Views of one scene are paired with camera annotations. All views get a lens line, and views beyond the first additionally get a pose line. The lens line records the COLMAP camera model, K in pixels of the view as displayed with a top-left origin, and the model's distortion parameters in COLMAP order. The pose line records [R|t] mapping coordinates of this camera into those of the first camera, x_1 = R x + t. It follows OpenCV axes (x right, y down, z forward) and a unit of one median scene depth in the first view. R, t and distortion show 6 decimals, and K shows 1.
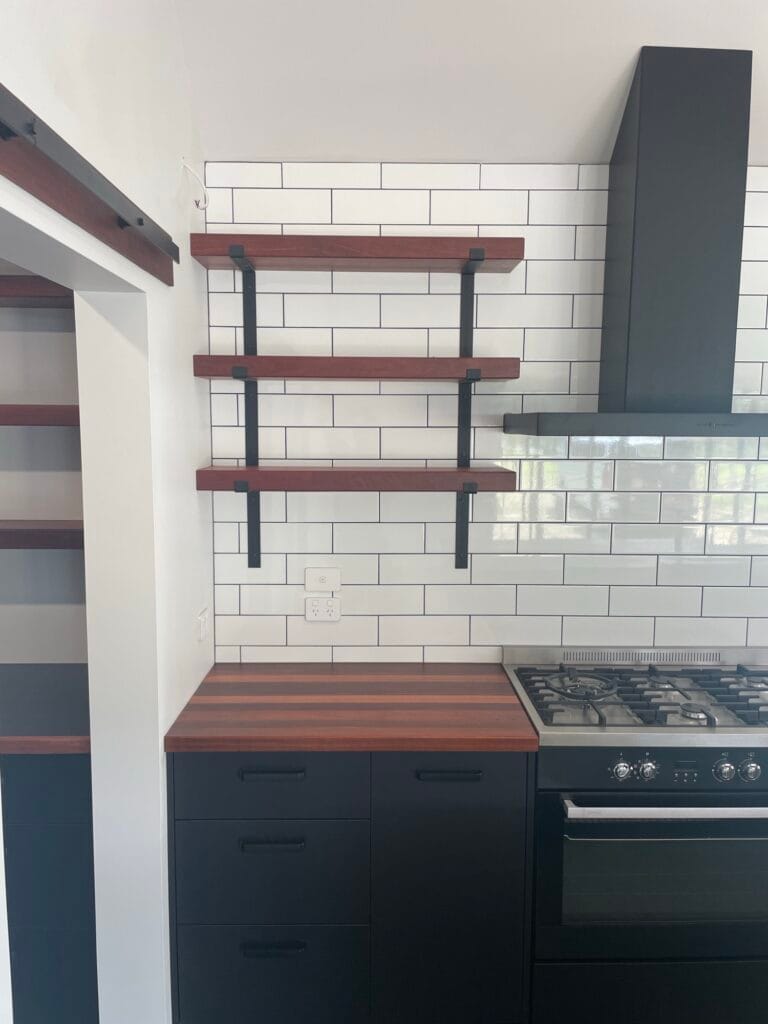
lens RADIAL K [[771.1, 0, 383.2], [0, 771.1, 517.3], [0, 0, 1]] dist [0.102260, -0.175311]
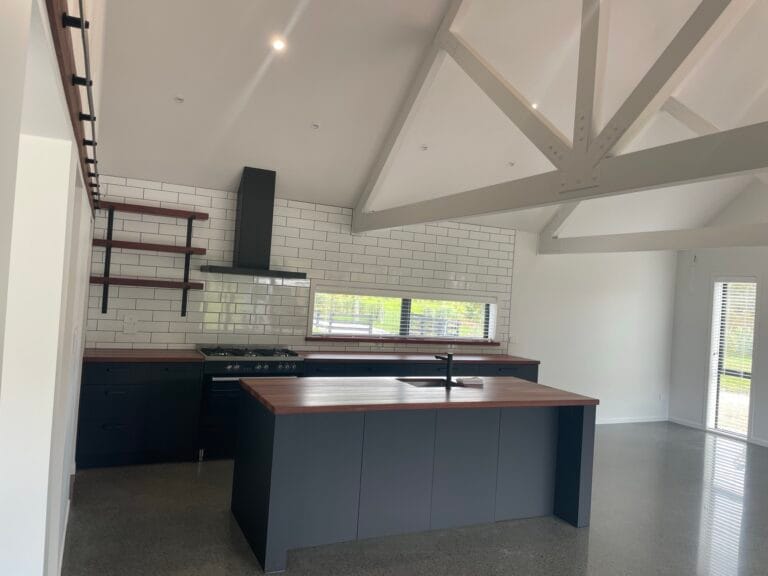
lens RADIAL K [[578.3, 0, 384.0], [0, 578.3, 288.0], [0, 0, 1]] dist [0.102260, -0.175311]
pose [[0.903114, 0.056756, 0.425634, -0.170579], [-0.012898, 0.994365, -0.105227, 0.193629], [-0.429208, 0.089542, 0.898756, -1.412315]]
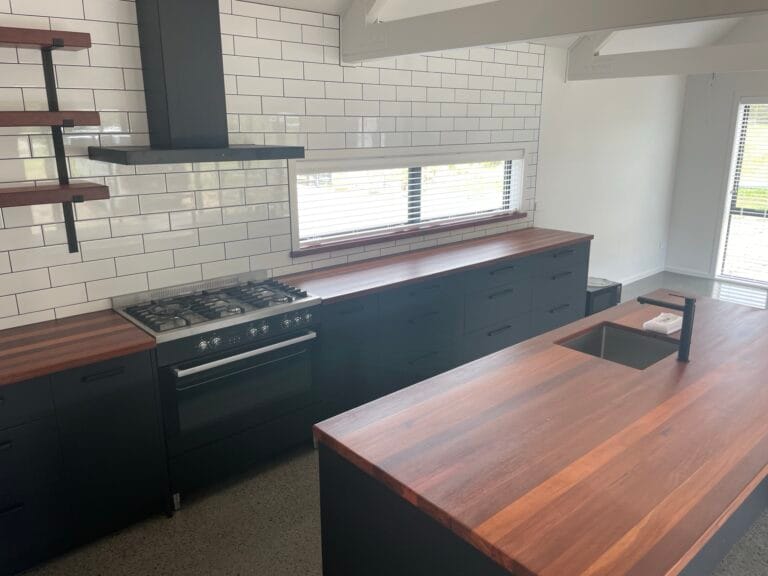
lens RADIAL K [[588.1, 0, 387.8], [0, 588.1, 284.7], [0, 0, 1]] dist [0.075807, -0.105633]
pose [[0.752307, -0.180434, 0.633622, -0.195540], [0.083803, 0.980161, 0.179617, -0.030609], [-0.653461, -0.082028, 0.752503, -0.289009]]
